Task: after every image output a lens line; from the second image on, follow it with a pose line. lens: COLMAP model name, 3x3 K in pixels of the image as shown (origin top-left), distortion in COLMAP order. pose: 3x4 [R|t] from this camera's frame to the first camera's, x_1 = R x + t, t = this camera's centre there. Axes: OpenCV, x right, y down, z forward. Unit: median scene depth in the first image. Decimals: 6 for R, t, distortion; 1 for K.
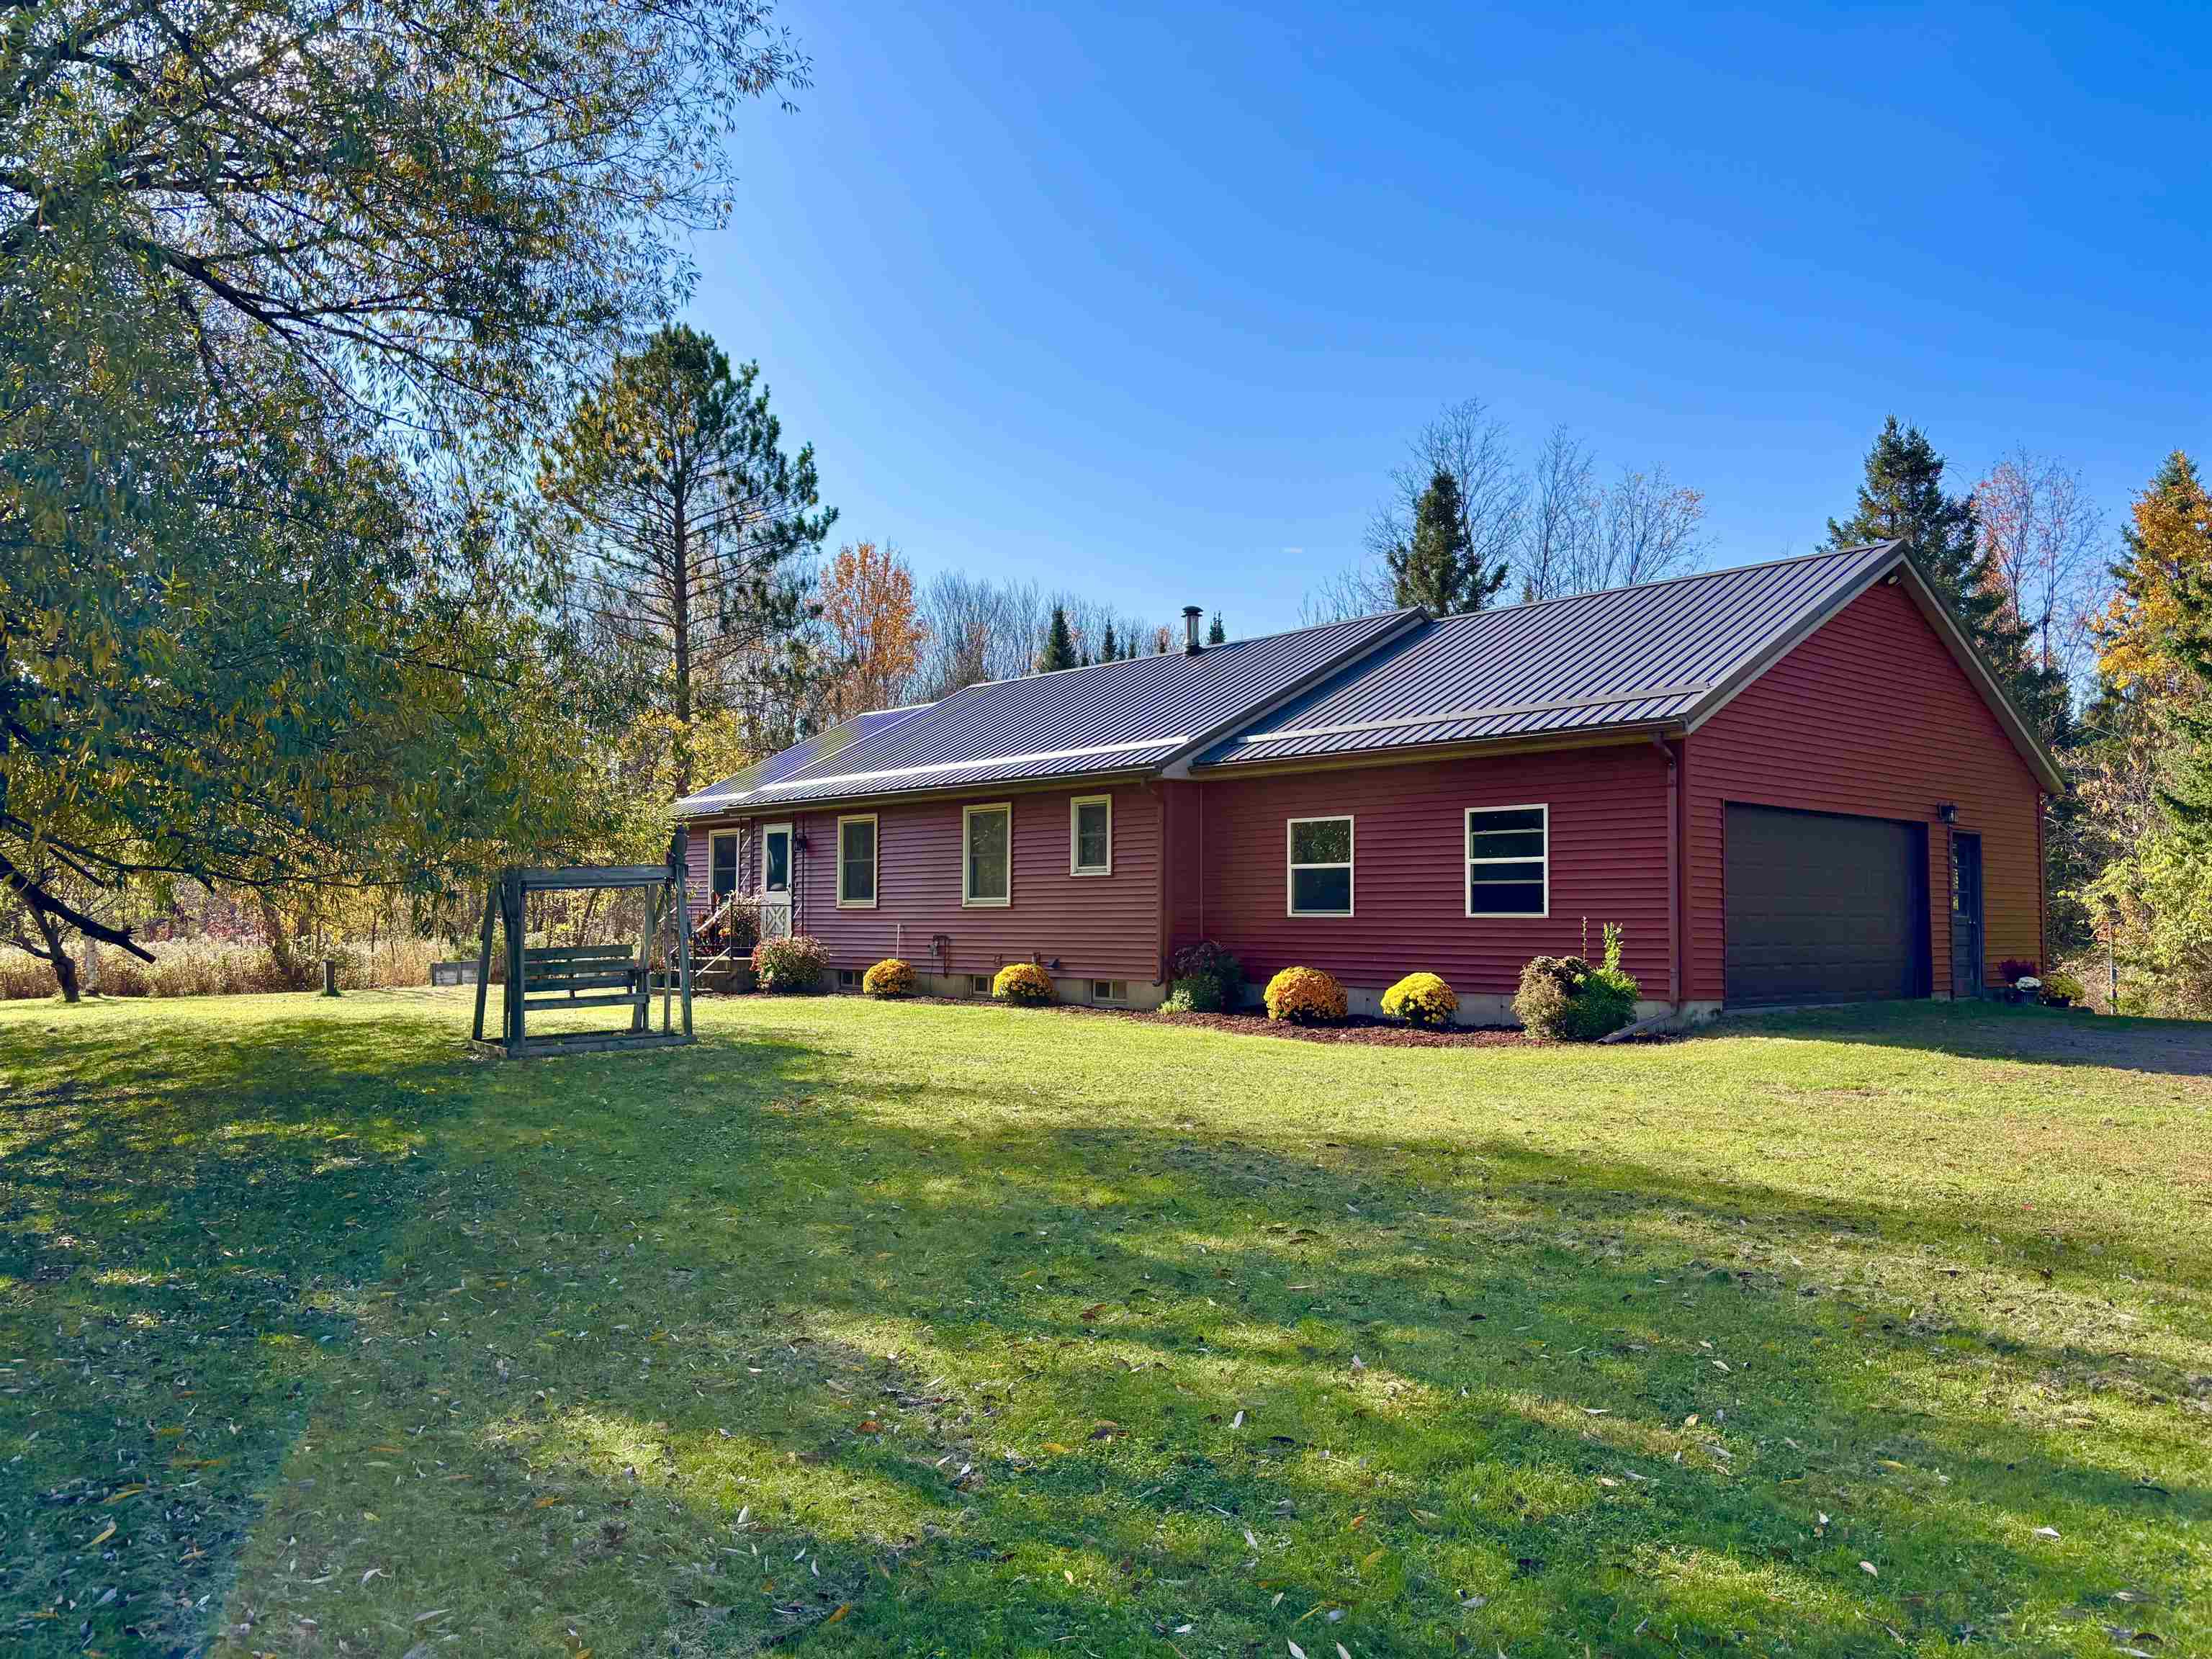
lens RADIAL K [[1649.5, 0, 1109.1], [0, 1649.5, 863.7], [0, 0, 1]] dist [0.058724, -0.064403]
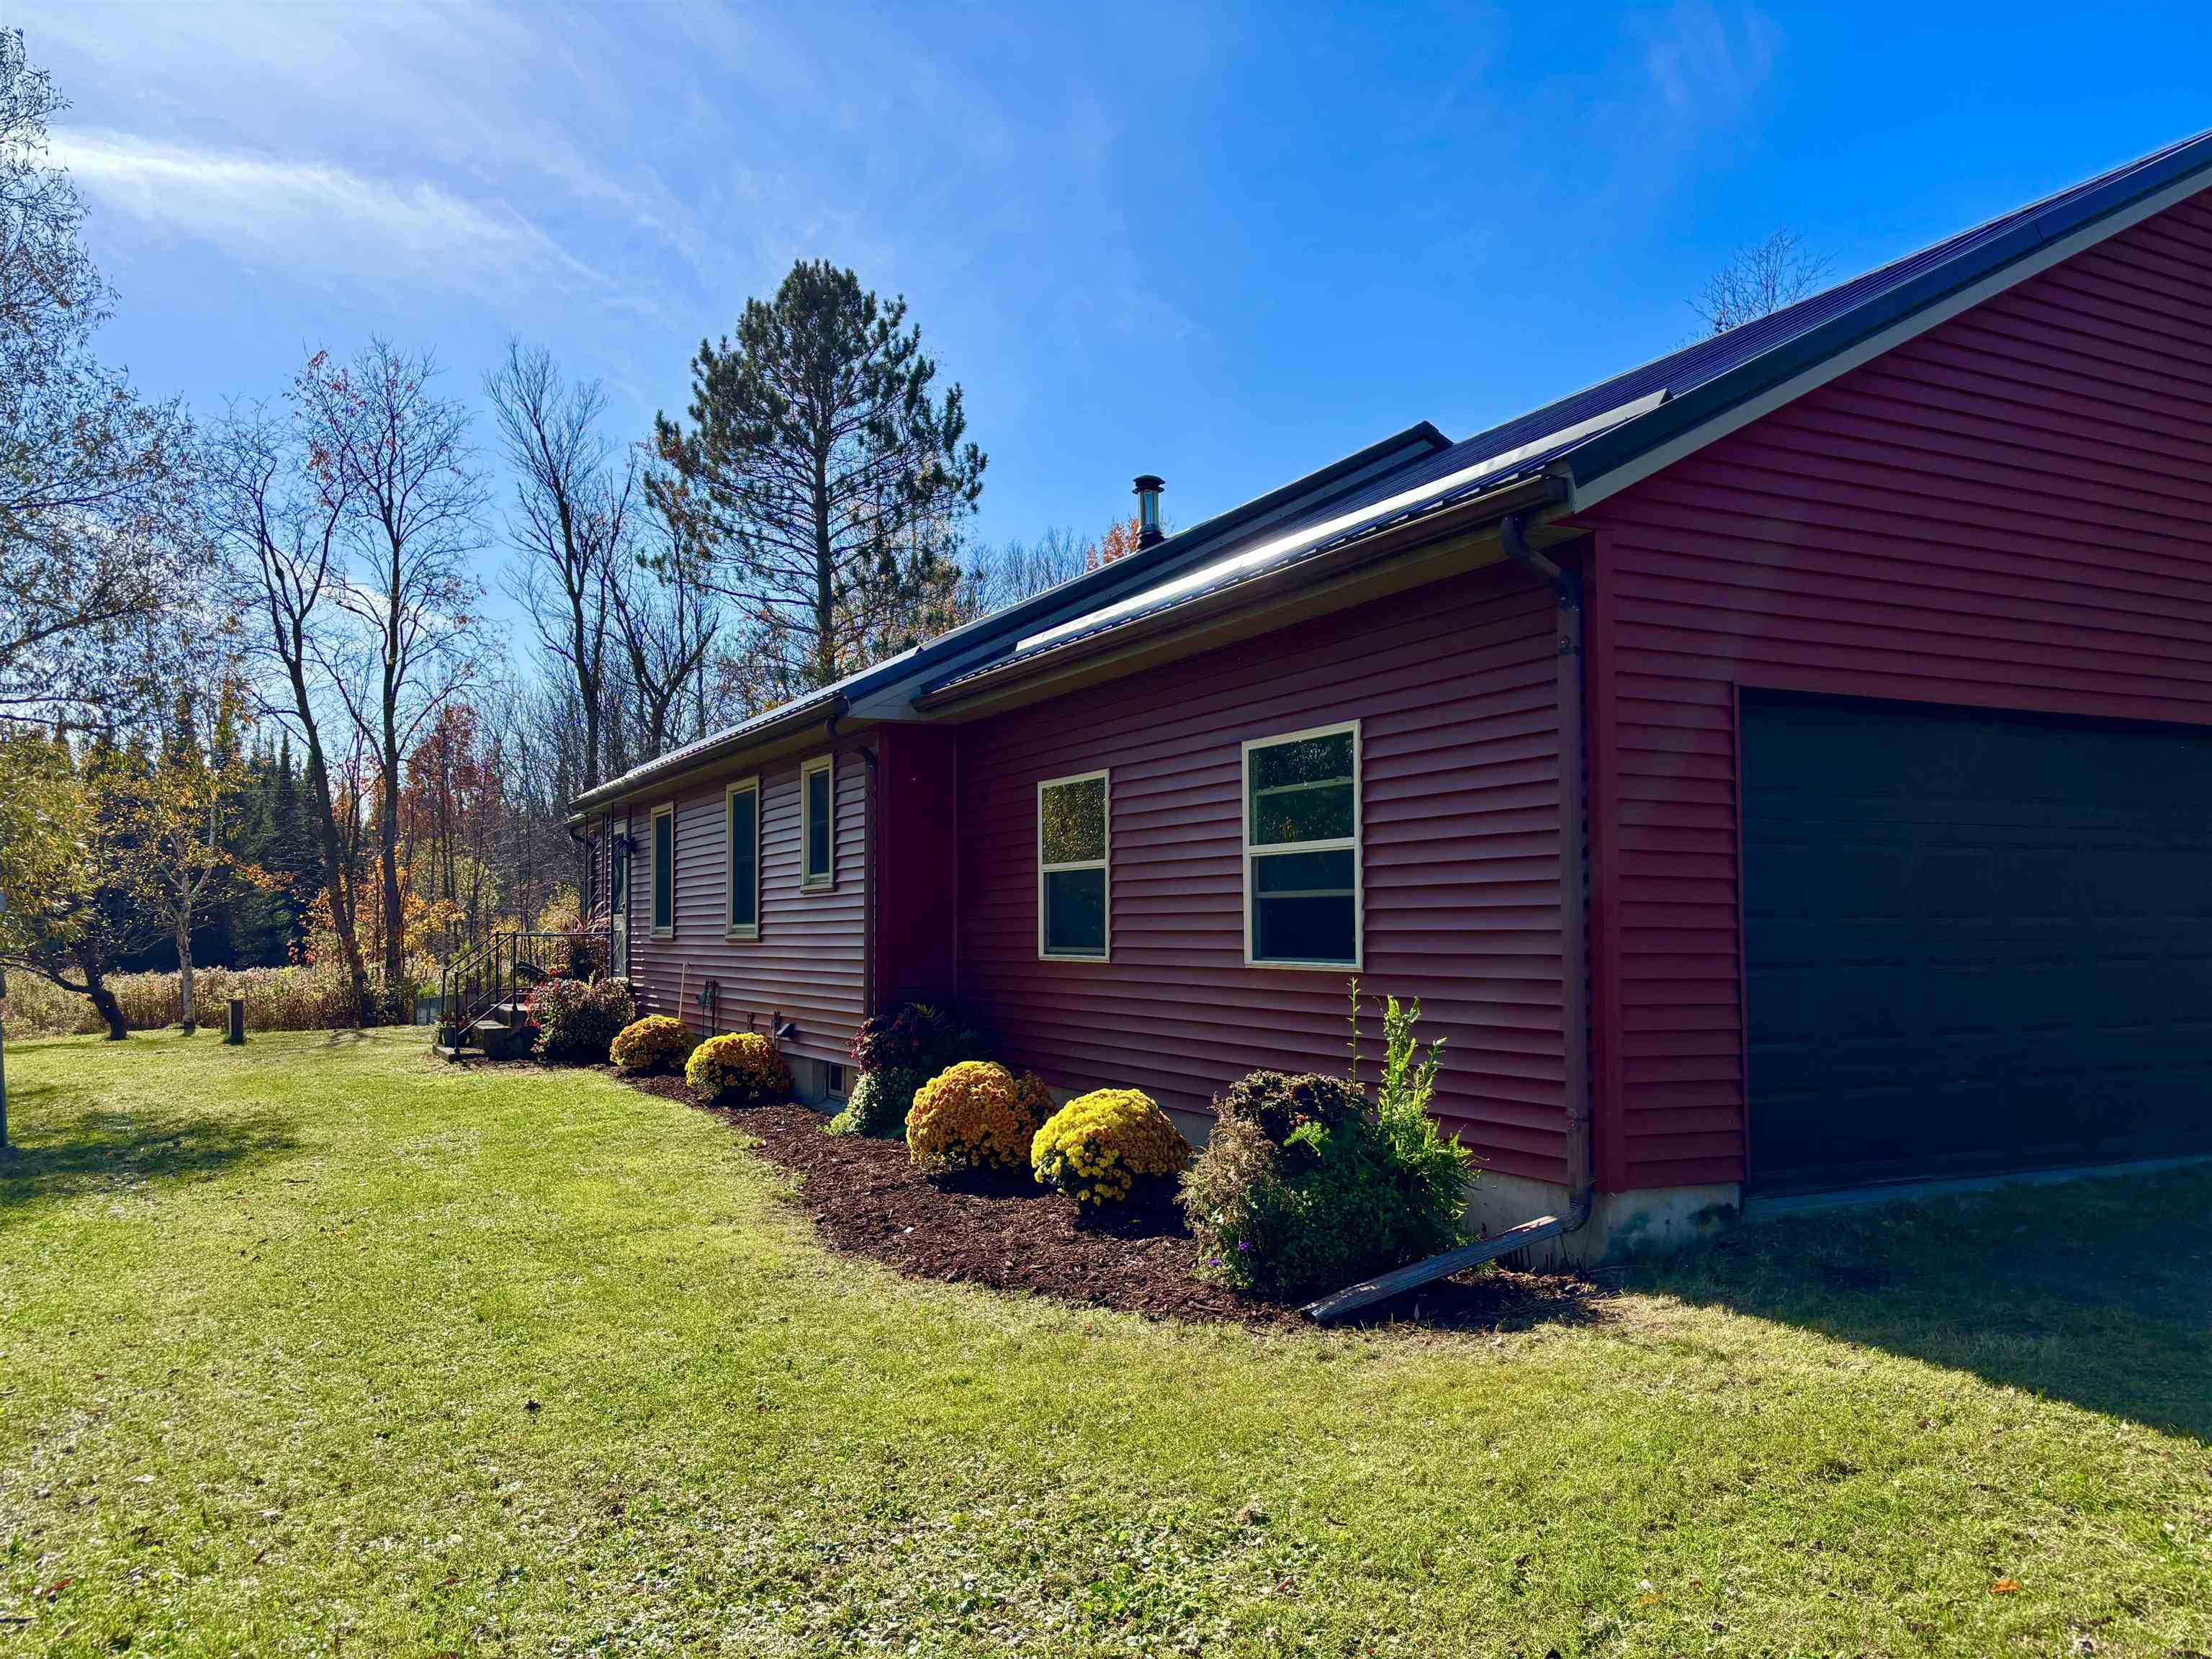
lens RADIAL K [[1649.5, 0, 1097.1], [0, 1649.5, 853.1], [0, 0, 1]] dist [0.058724, -0.064403]
pose [[0.964586, -0.023094, -0.262756, 0.249800], [0.021046, 0.999722, -0.010605, 0.002561], [0.262928, 0.004700, 0.964804, 0.434576]]
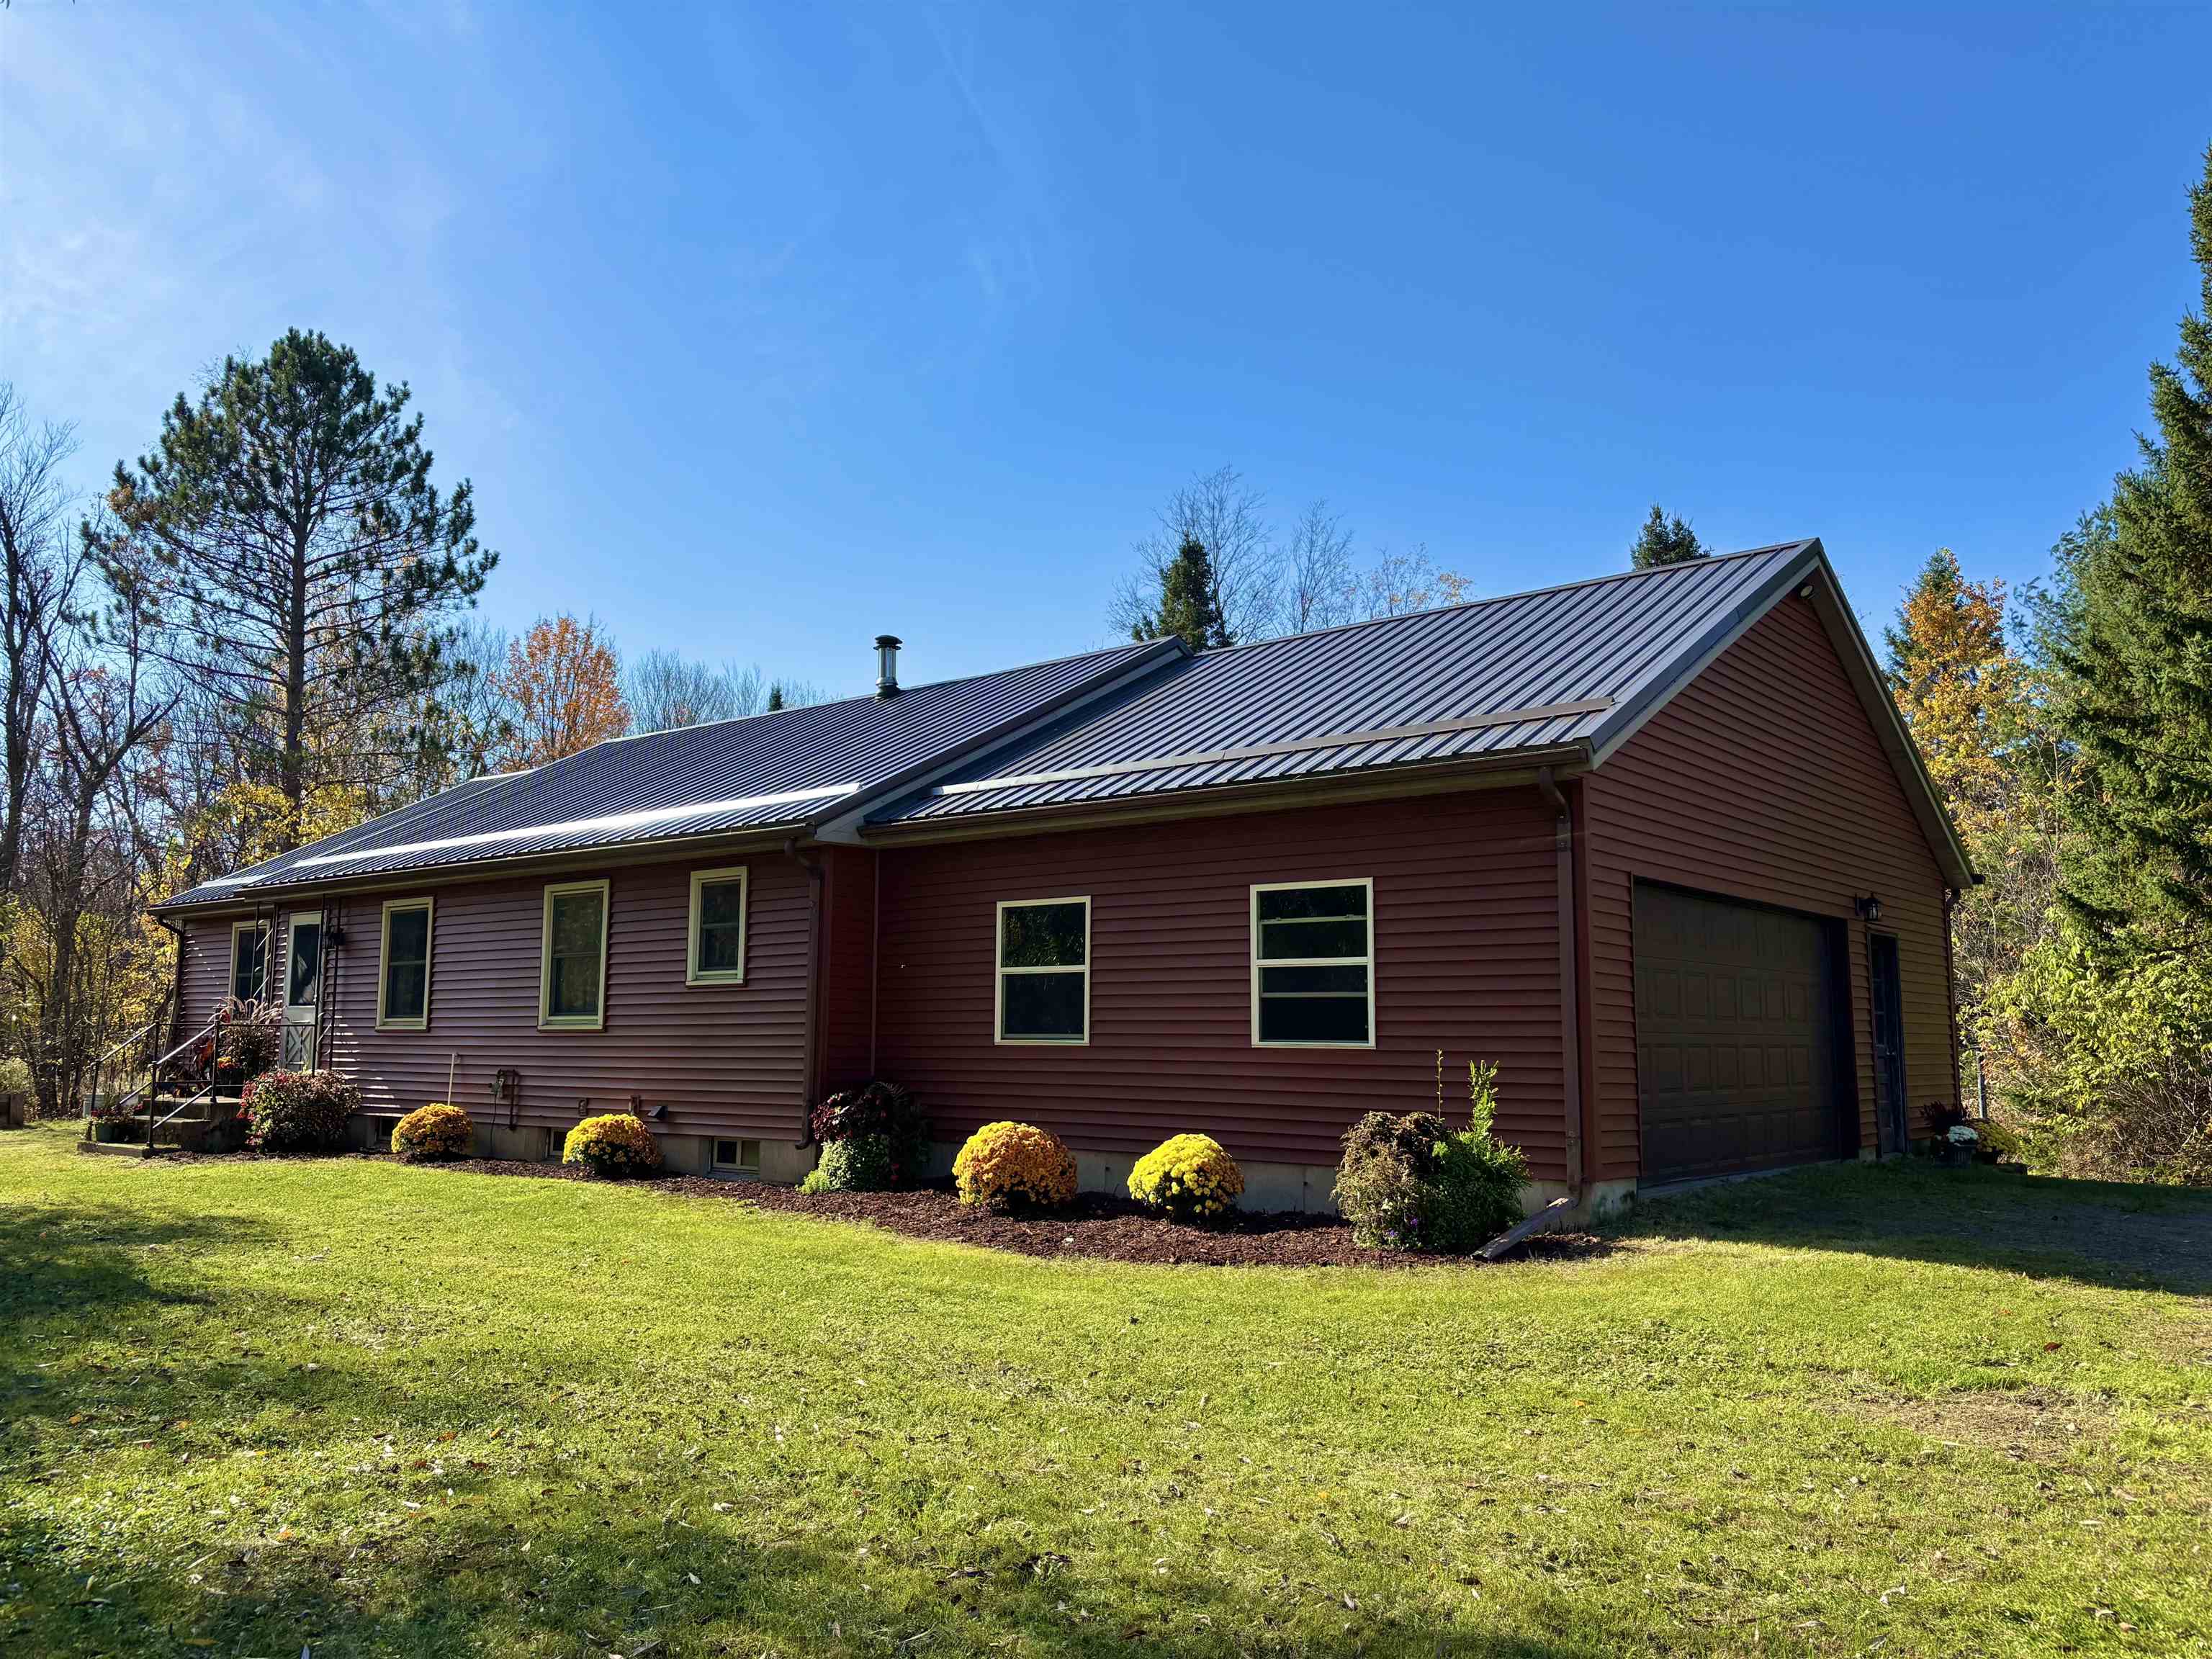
lens RADIAL K [[1649.5, 0, 1097.2], [0, 1649.5, 818.8], [0, 0, 1]] dist [0.058724, -0.064403]
pose [[0.989124, 0.020622, 0.145632, 0.044329], [-0.006651, 0.995381, -0.095777, 0.003754], [-0.146935, 0.093767, 0.984692, 0.280607]]
